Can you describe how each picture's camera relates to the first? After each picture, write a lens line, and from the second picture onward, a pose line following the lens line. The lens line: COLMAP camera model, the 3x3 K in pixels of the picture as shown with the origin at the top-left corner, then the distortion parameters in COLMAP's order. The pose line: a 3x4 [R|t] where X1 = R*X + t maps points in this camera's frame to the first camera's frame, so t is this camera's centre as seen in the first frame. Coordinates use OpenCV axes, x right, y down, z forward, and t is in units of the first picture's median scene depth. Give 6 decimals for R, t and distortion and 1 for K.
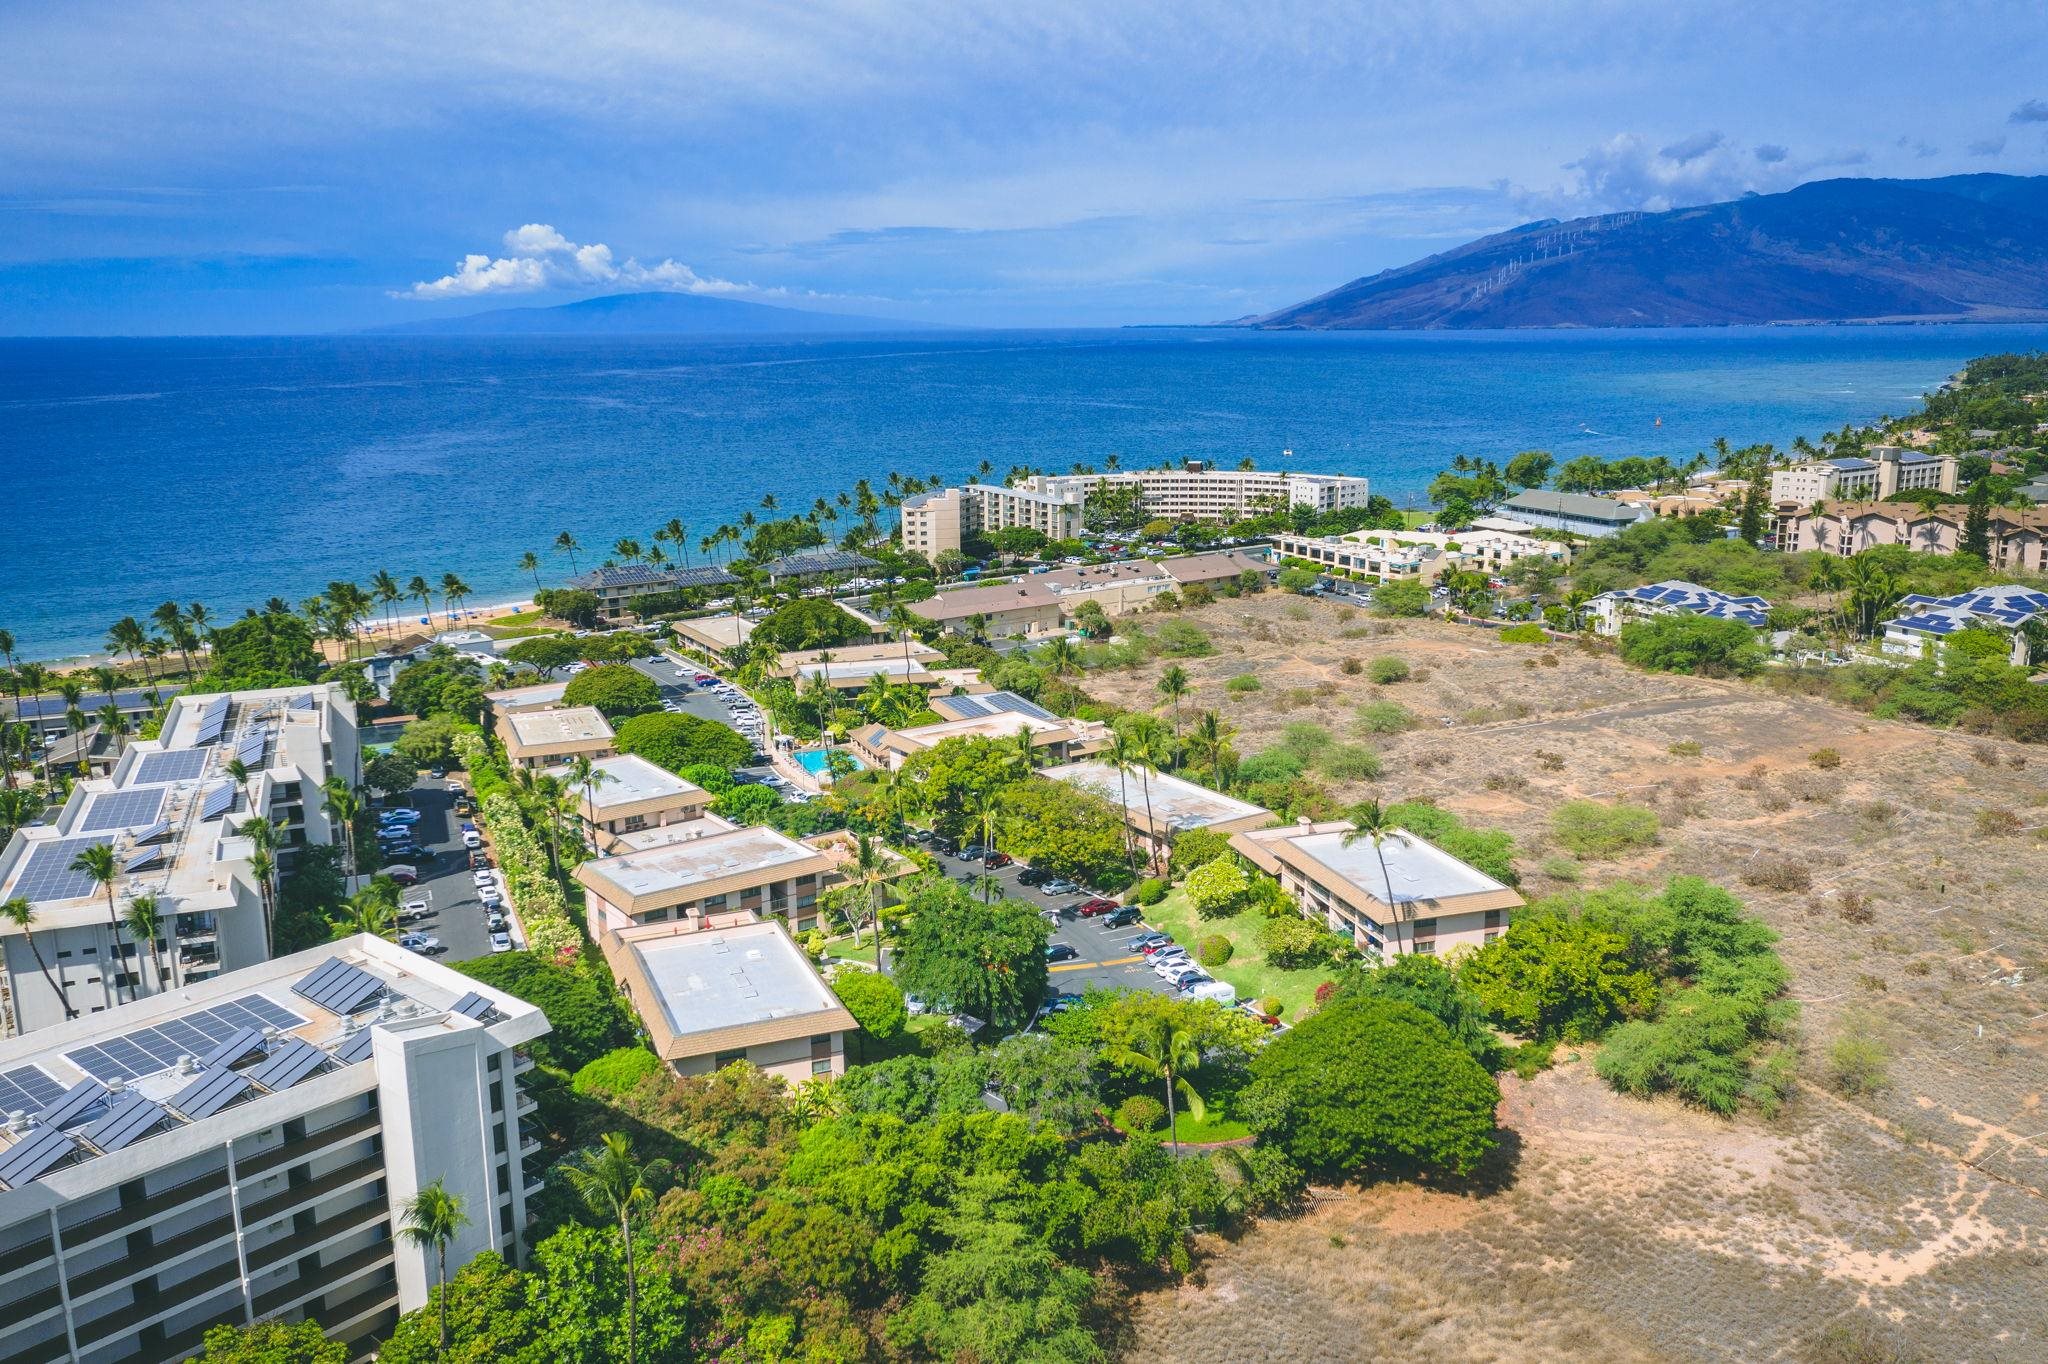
lens RADIAL K [[1627.2, 0, 1023.2], [0, 1627.2, 648.4], [0, 0, 1]] dist [0.010754, -0.003108]
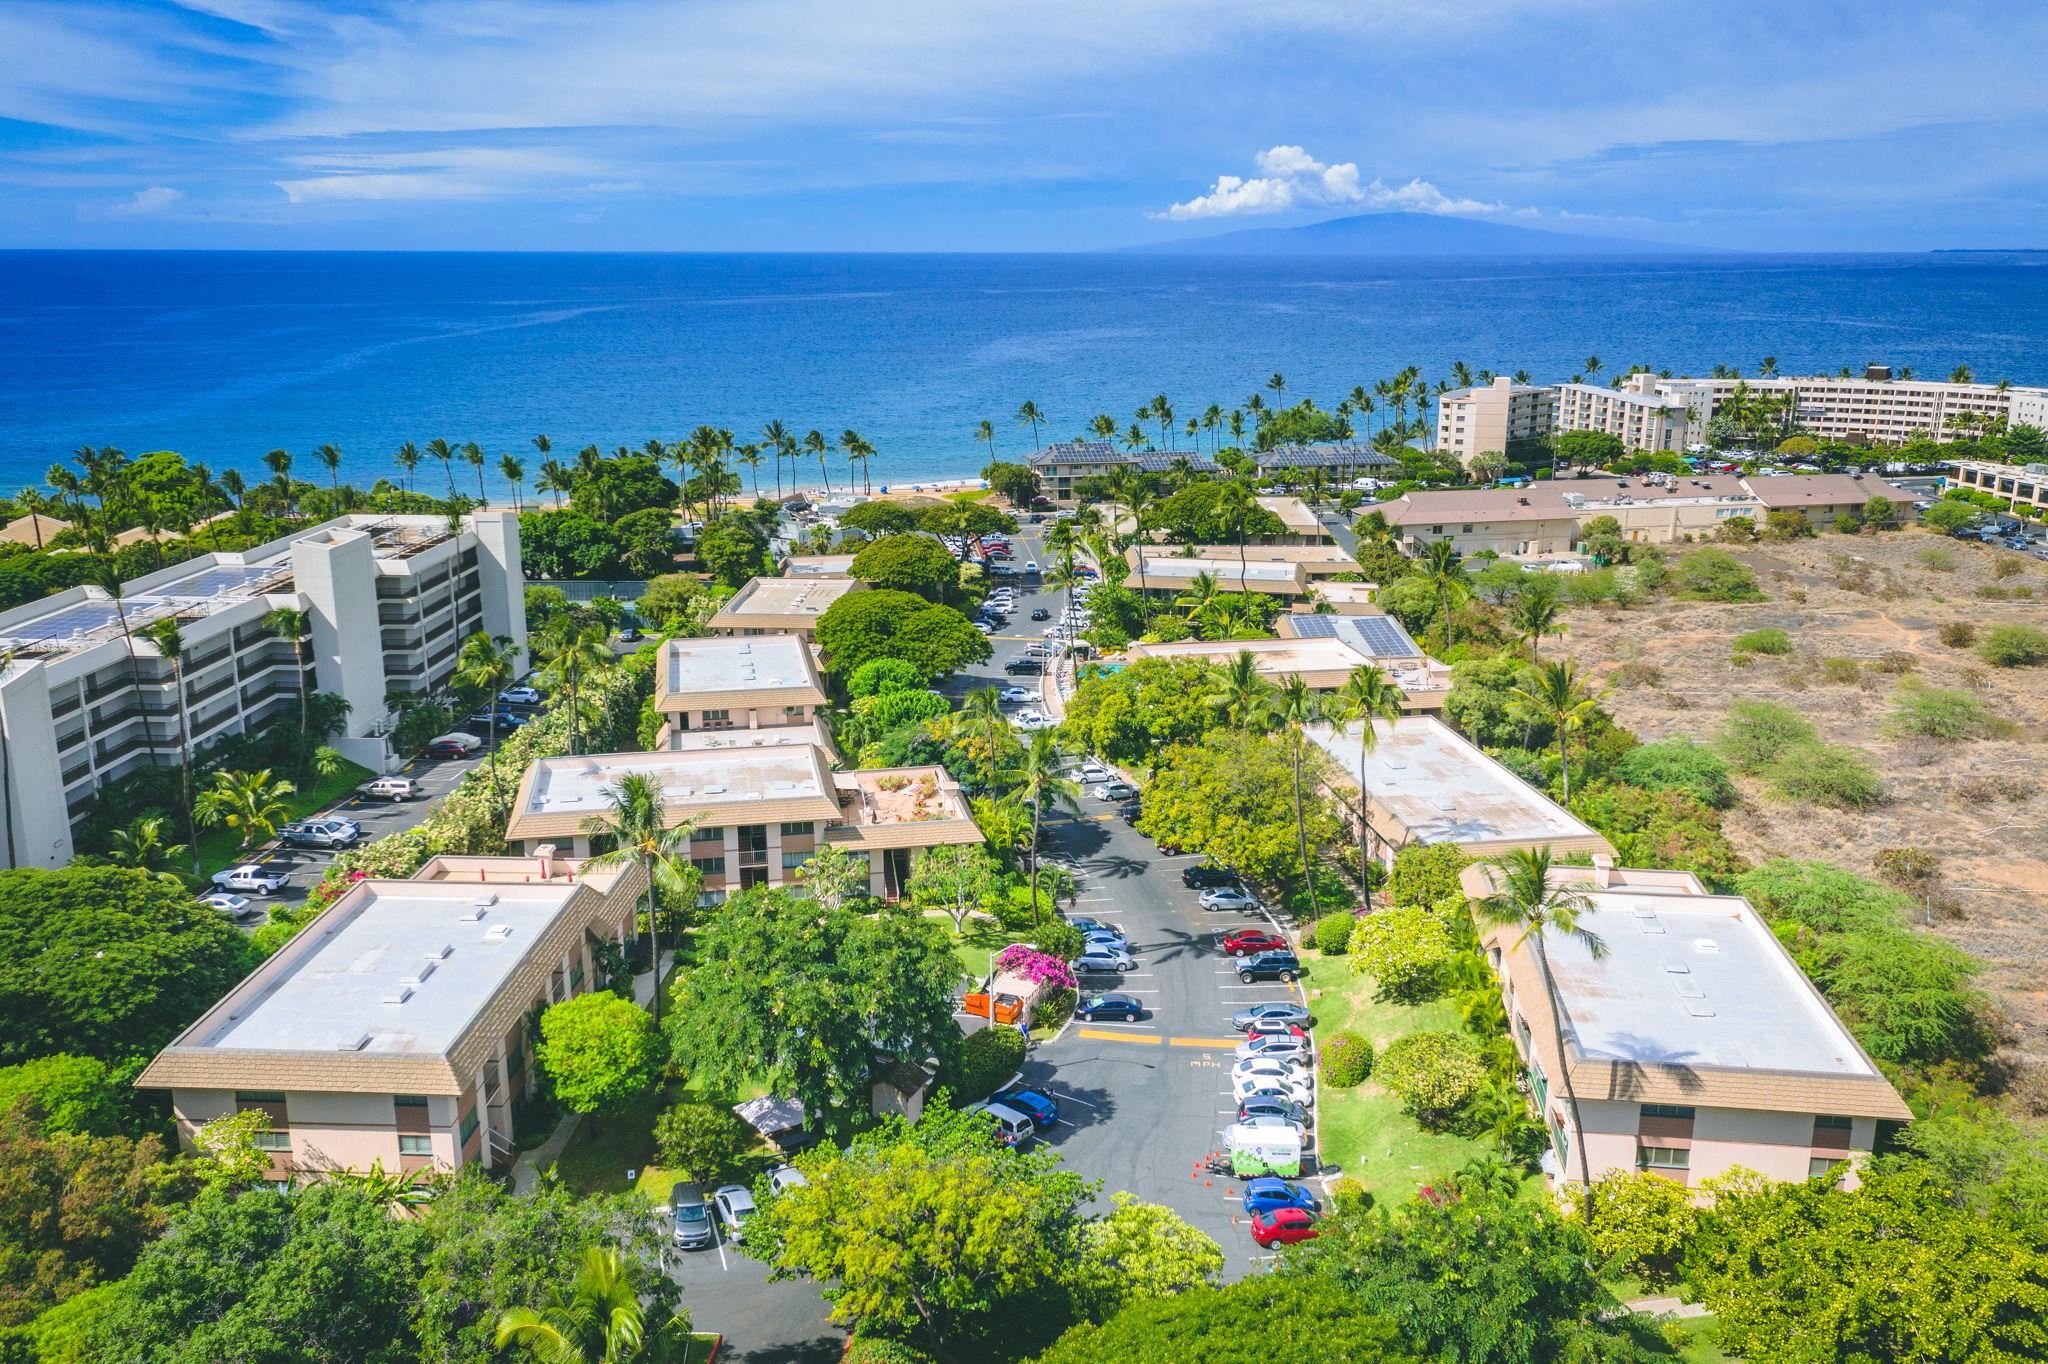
lens RADIAL K [[1627.2, 0, 1023.2], [0, 1627.2, 648.4], [0, 0, 1]] dist [0.010754, -0.003108]
pose [[0.905795, 0.109653, -0.409282, 0.098869], [-0.090838, 0.993729, 0.065200, 0.005741], [0.413865, -0.021879, 0.910075, 0.182029]]
